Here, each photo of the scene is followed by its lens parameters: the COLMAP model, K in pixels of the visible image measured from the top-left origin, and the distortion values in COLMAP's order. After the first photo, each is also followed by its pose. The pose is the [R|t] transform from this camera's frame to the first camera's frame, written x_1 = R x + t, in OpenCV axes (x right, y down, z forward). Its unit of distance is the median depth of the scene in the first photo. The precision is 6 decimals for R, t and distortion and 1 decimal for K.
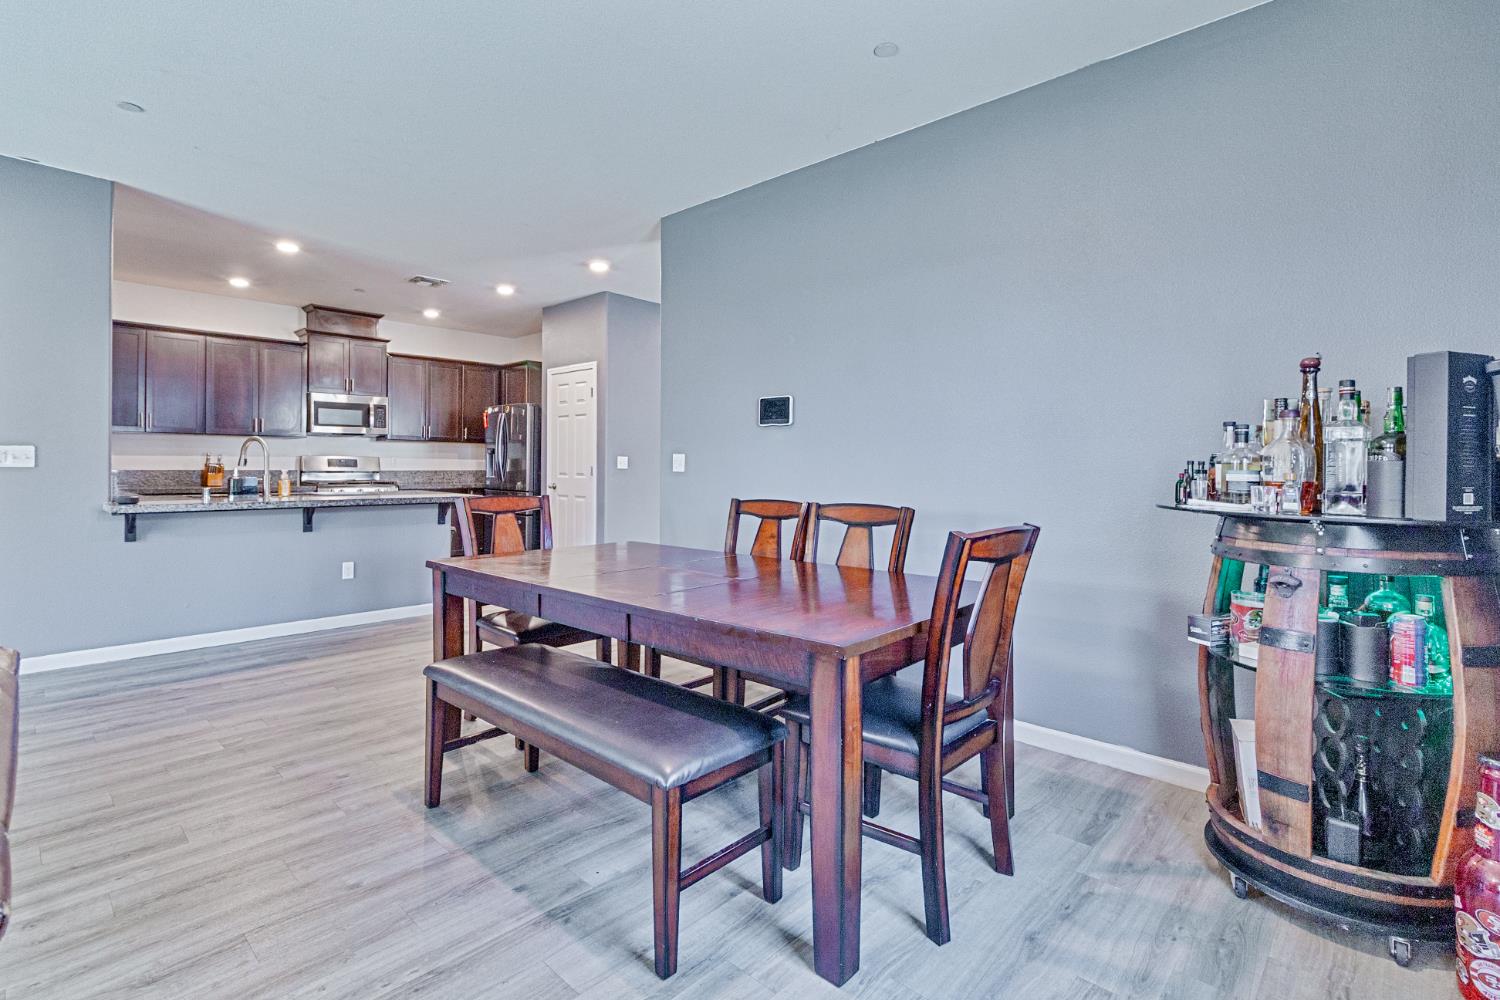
lens RADIAL K [[708.9, 0, 741.7], [0, 708.9, 463.5], [0, 0, 1]] dist [-0.000017, -0.001338]
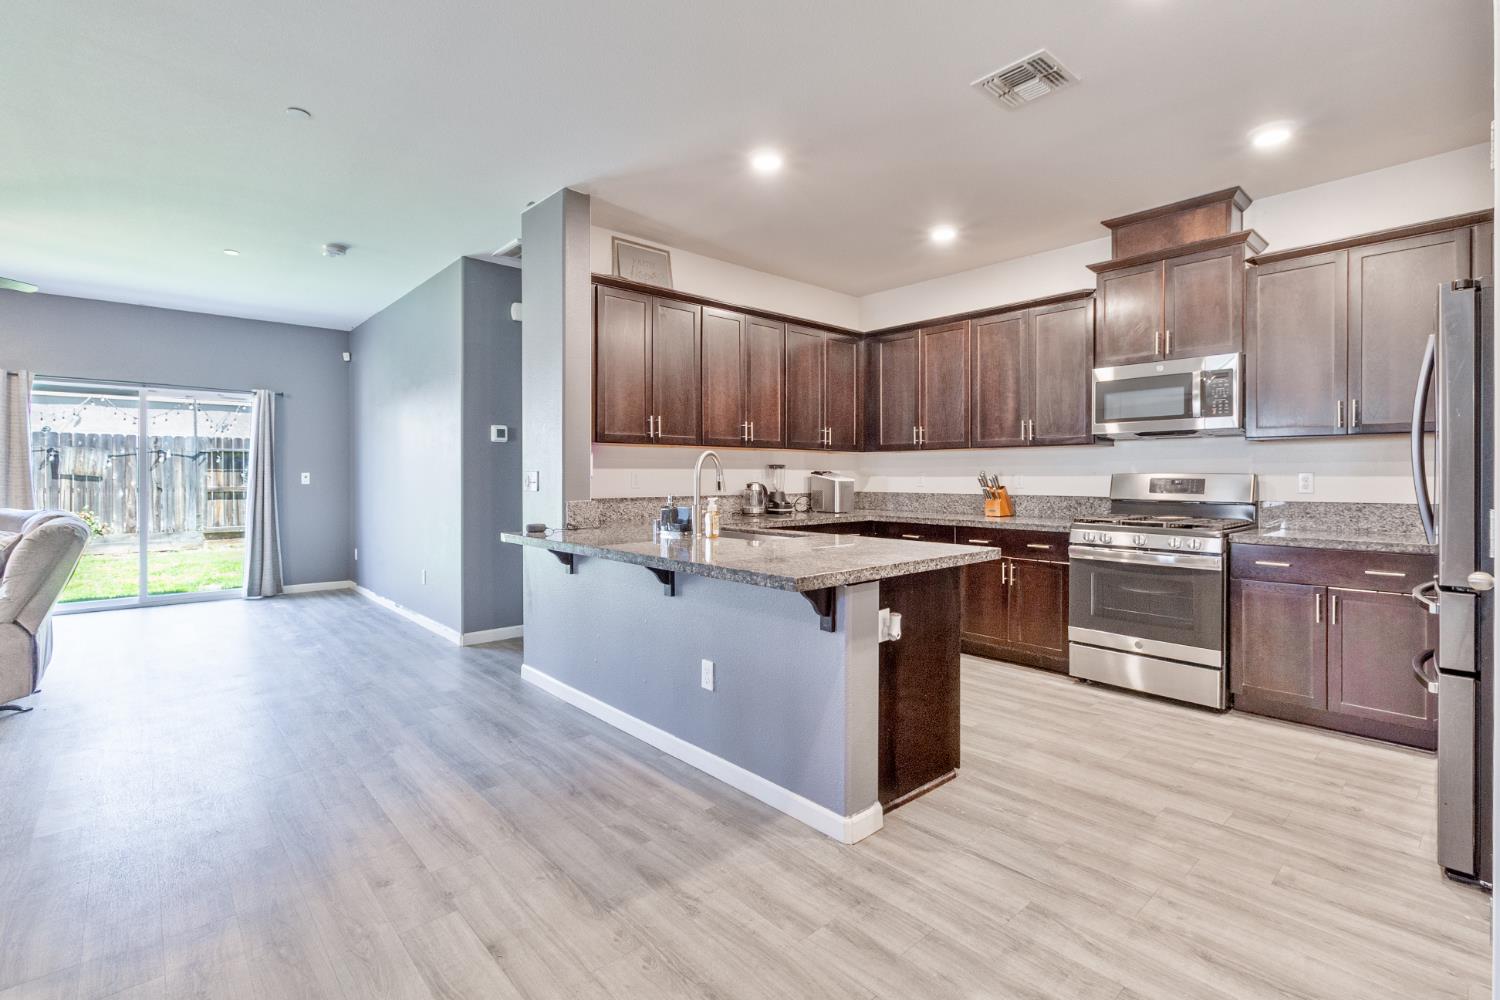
lens RADIAL K [[690.6, 0, 749.1], [0, 690.6, 475.3], [0, 0, 1]] dist [0.001653, 0.000188]
pose [[-0.084959, -0.010256, -0.996332, 0.007720], [0.001720, 0.999944, -0.010440, -0.008627], [0.996383, -0.002600, -0.084937, 1.626912]]
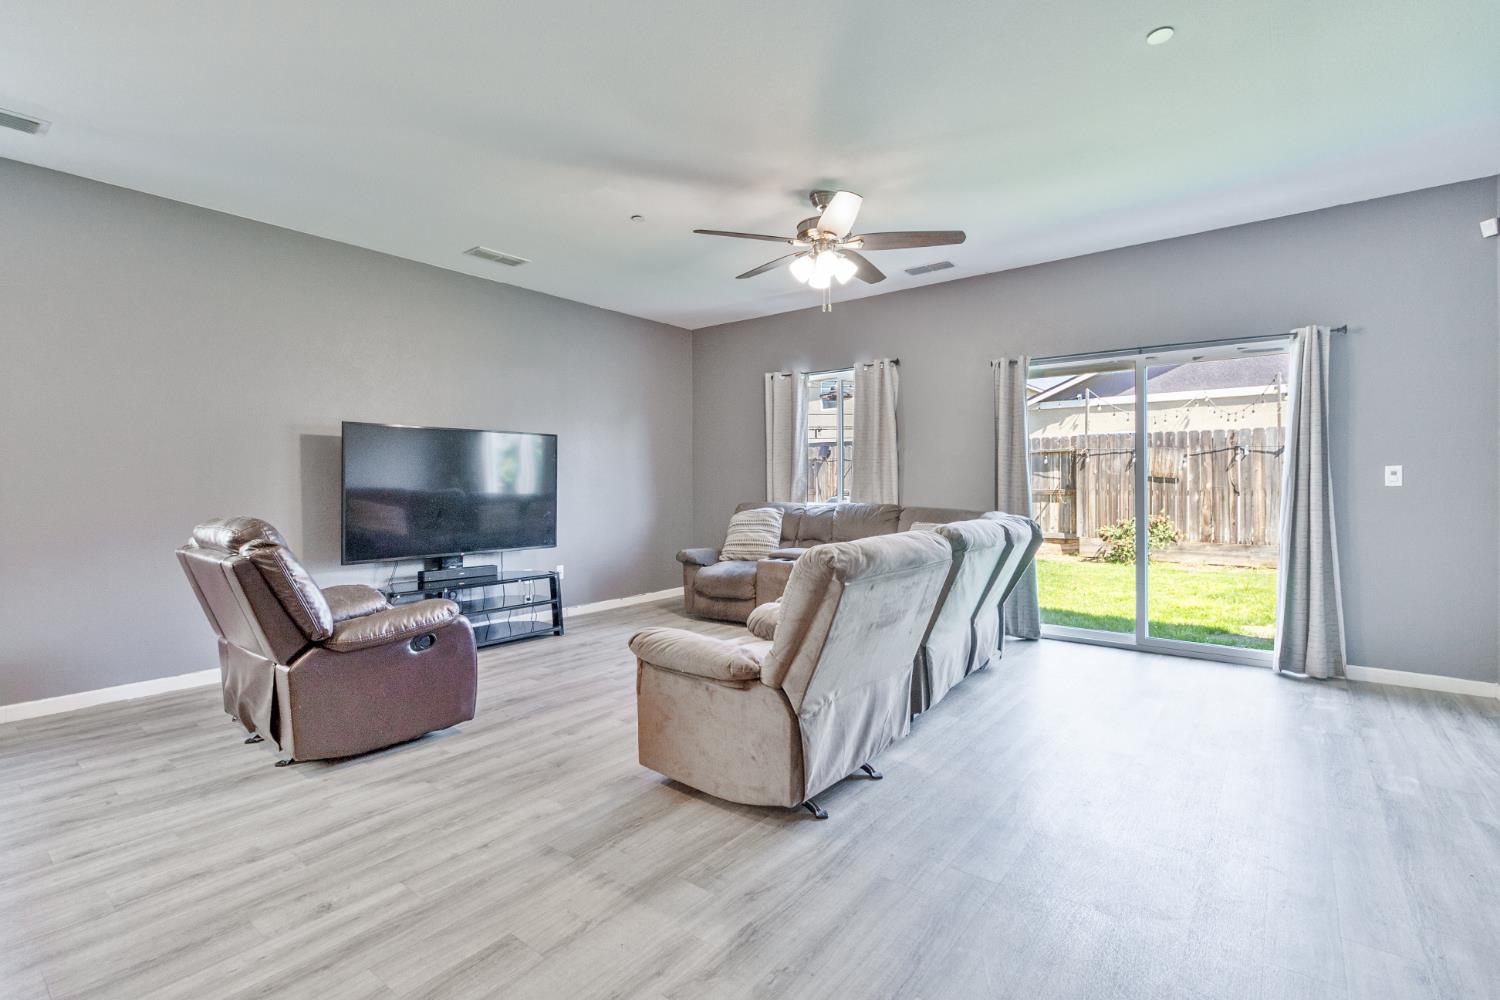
lens RADIAL K [[683.2, 0, 753.1], [0, 683.2, 485.1], [0, 0, 1]] dist [0.000341, -0.000138]
pose [[-0.995993, -0.003970, -0.089343, -0.832385], [-0.003969, 0.999992, -0.000193, -0.004030], [0.089343, 0.000162, -0.996001, 1.125220]]
